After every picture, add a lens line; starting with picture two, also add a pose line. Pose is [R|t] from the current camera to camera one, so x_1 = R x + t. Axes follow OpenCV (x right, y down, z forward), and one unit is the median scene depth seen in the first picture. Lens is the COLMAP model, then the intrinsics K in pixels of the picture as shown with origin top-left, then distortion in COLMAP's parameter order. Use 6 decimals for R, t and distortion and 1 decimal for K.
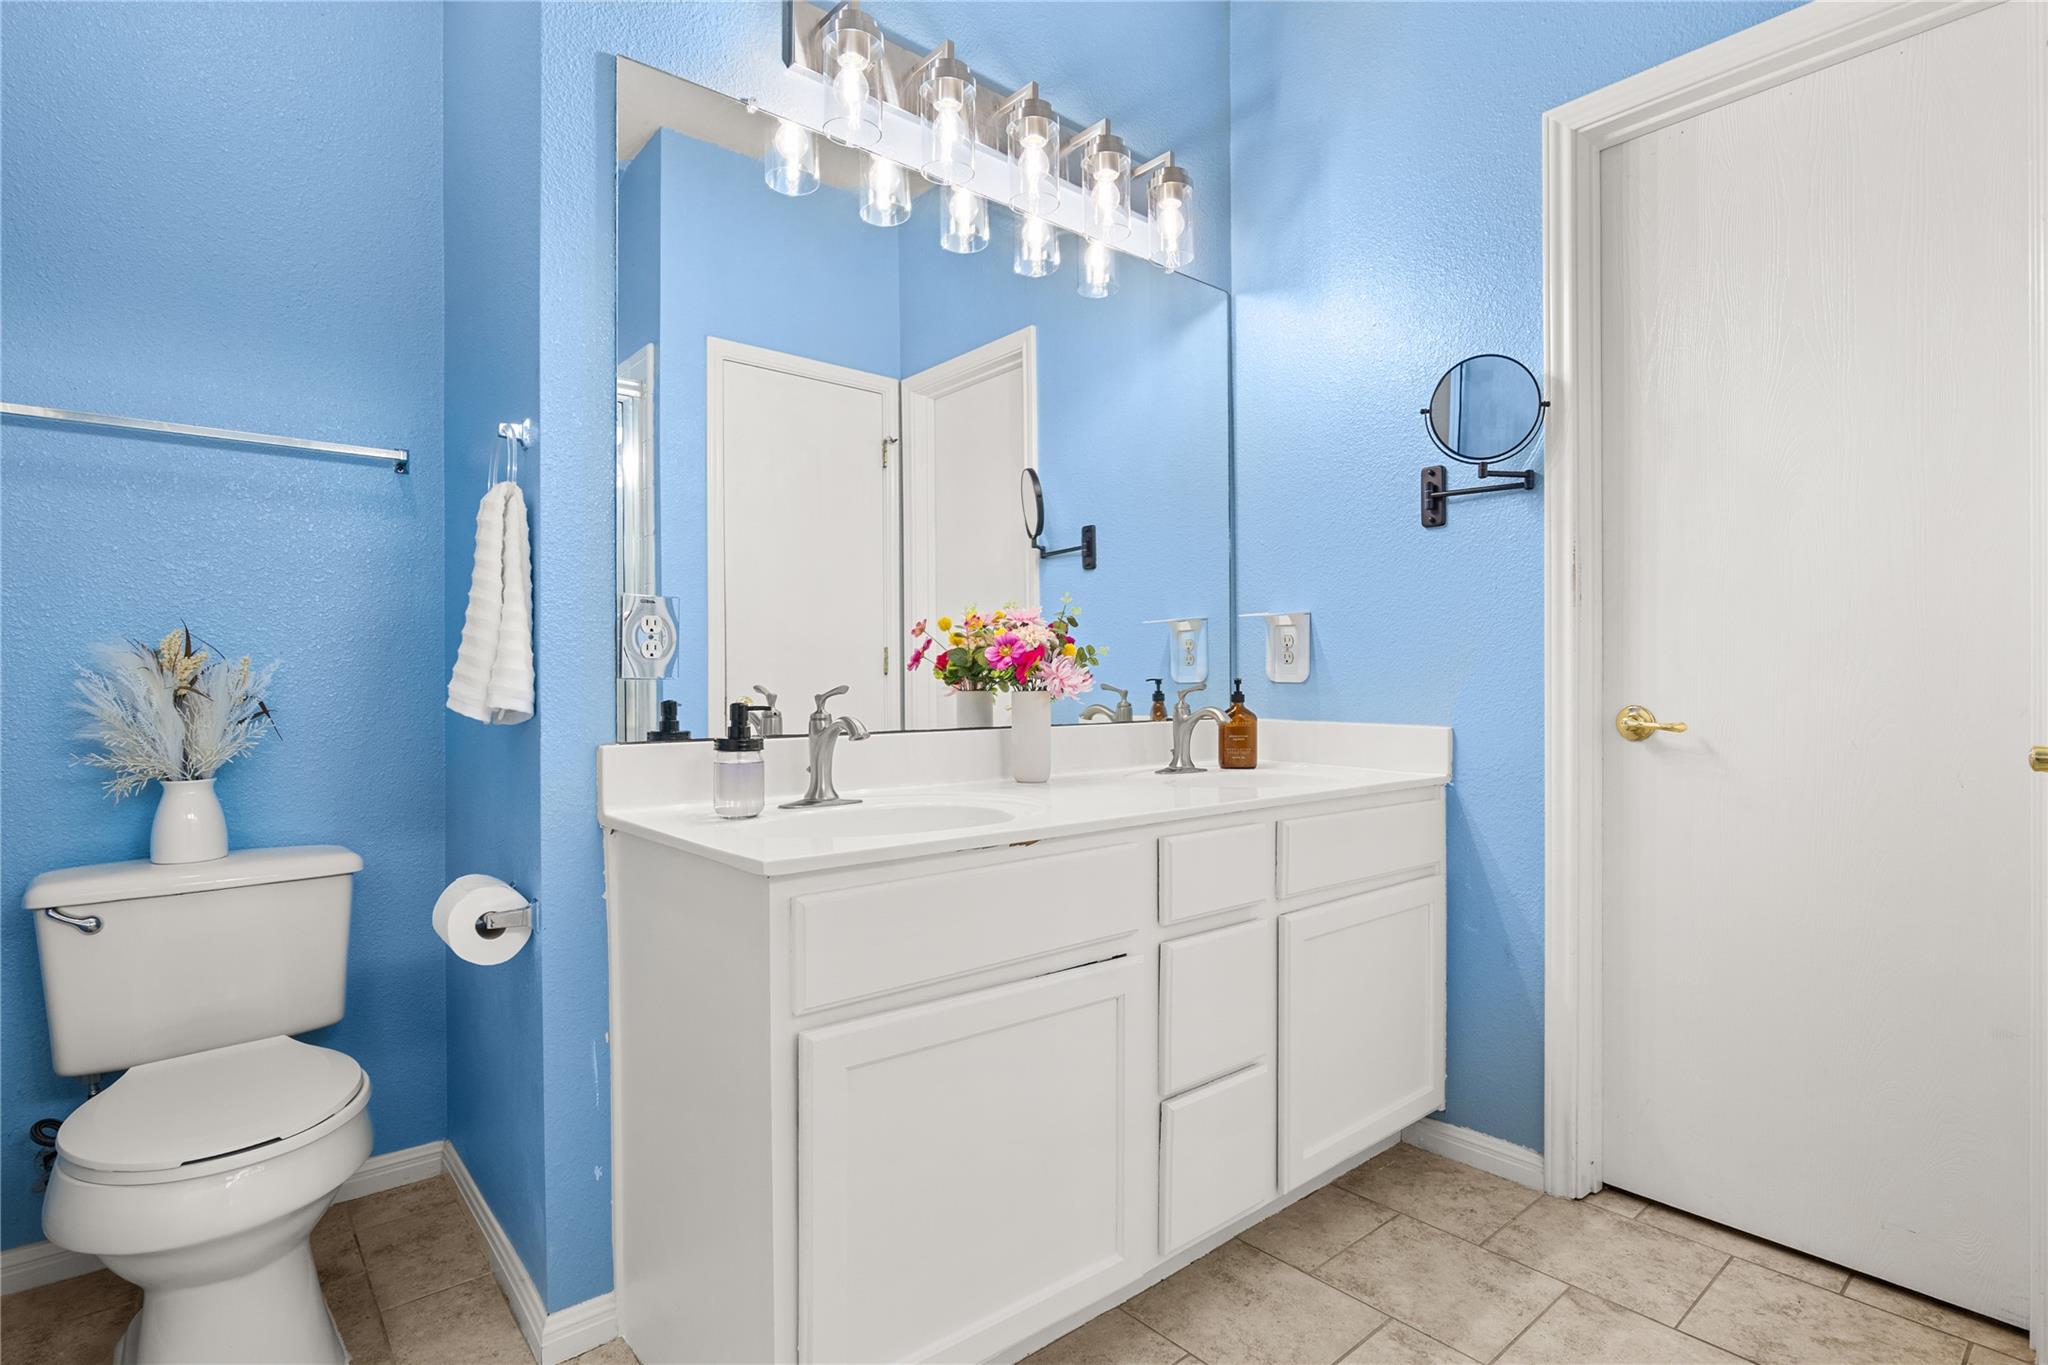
lens RADIAL K [[969.2, 0, 1018.7], [0, 969.2, 693.5], [0, 0, 1]] dist [-0.024747, 0.007624]
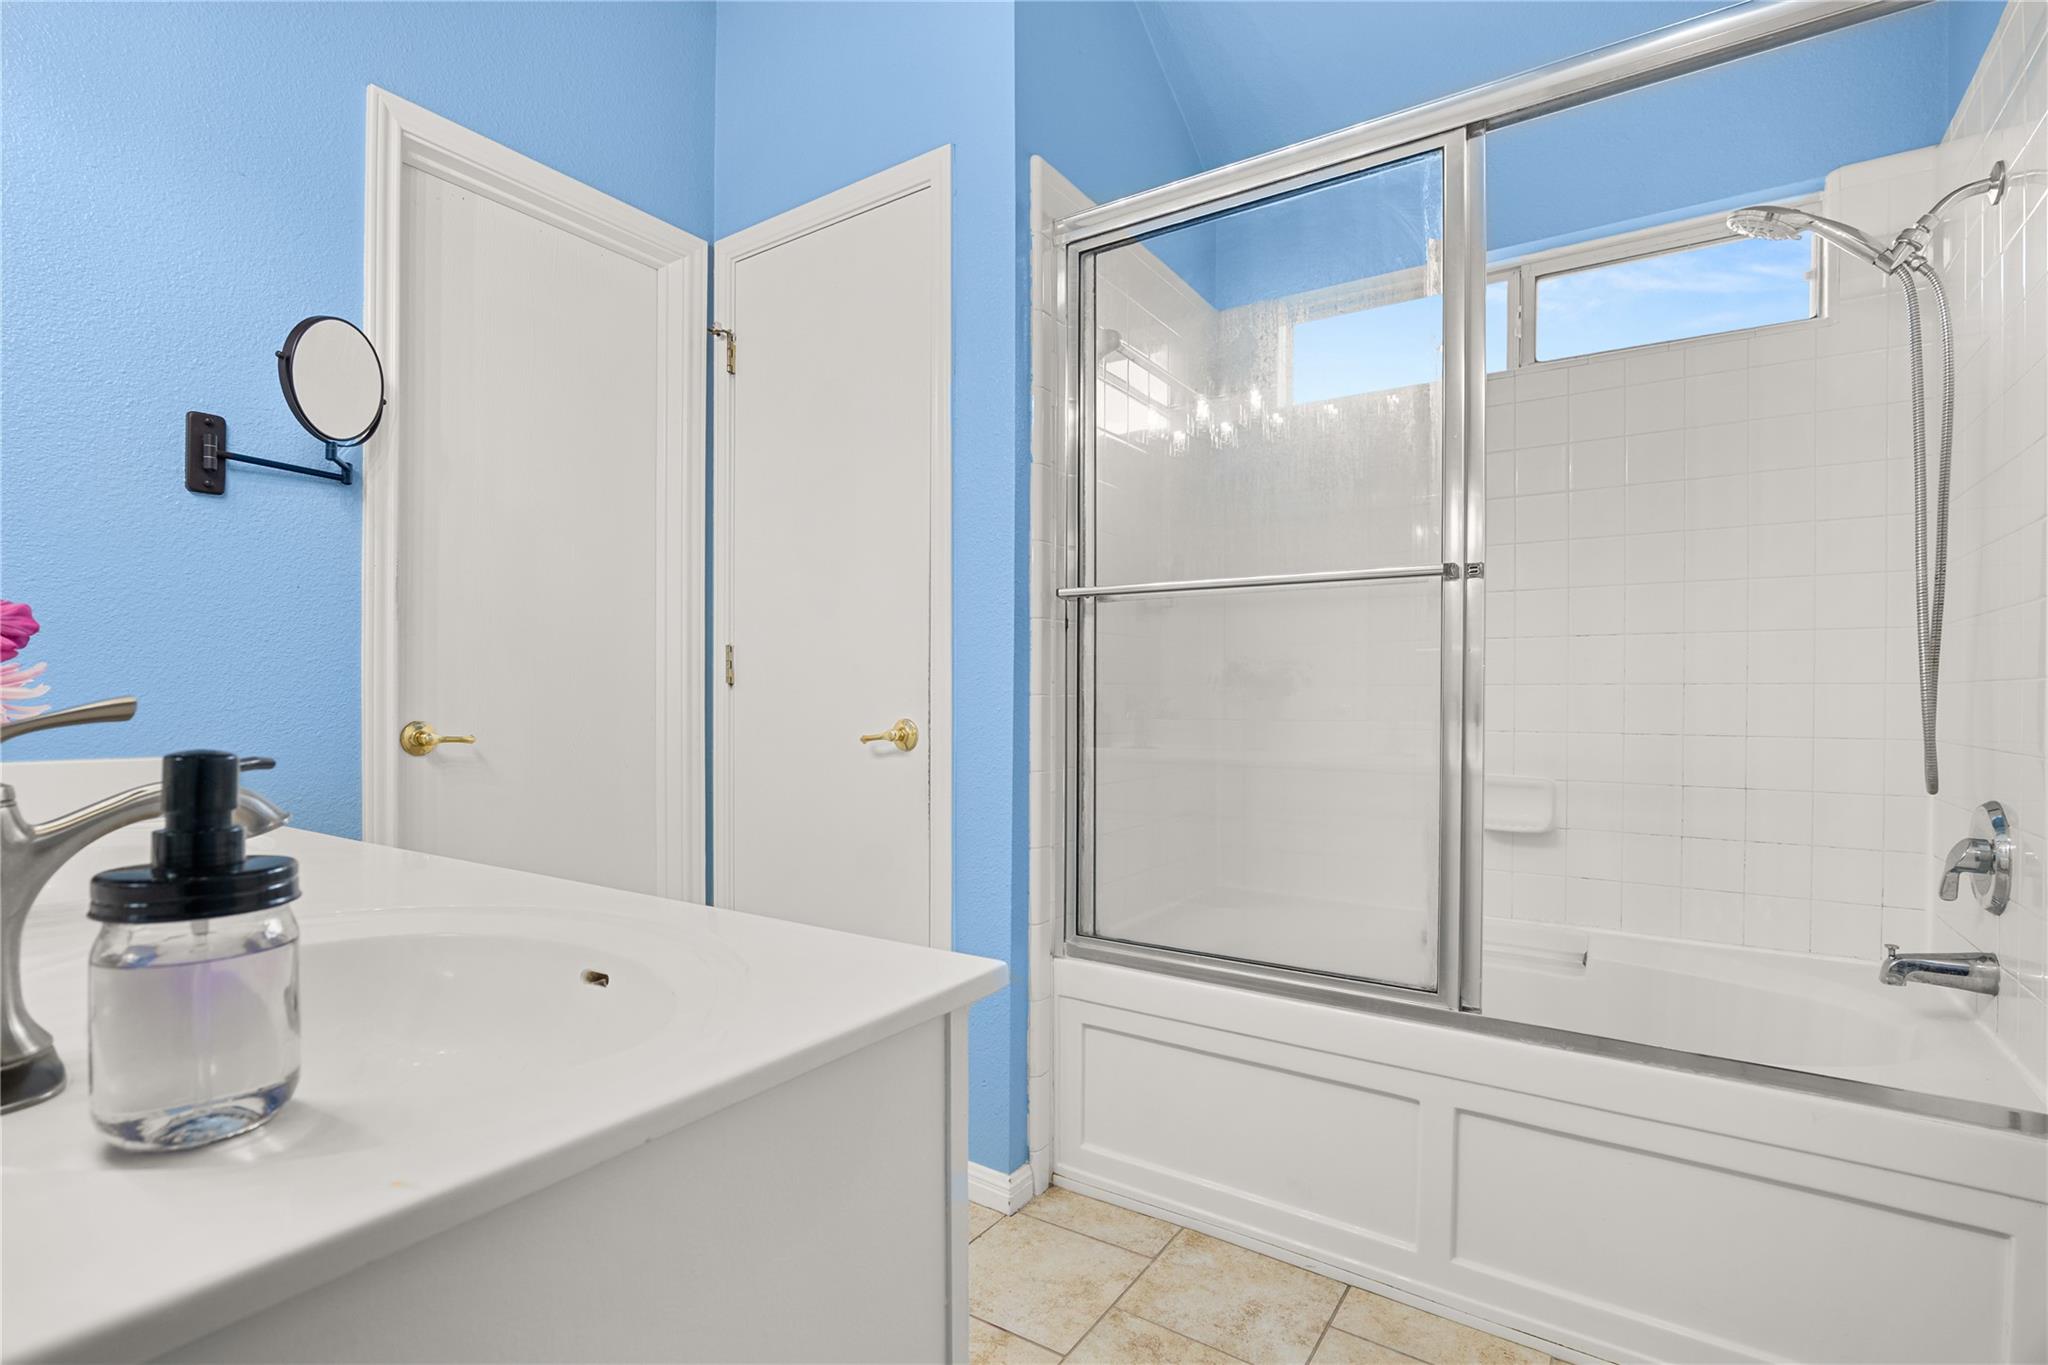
lens RADIAL K [[969.2, 0, 1018.7], [0, 969.2, 693.5], [0, 0, 1]] dist [-0.024747, 0.007624]
pose [[-0.254746, 0.005134, 0.966994, -0.514155], [0.011939, 0.999926, -0.002164, -0.006944], [-0.966934, 0.010994, -0.254789, 0.646129]]
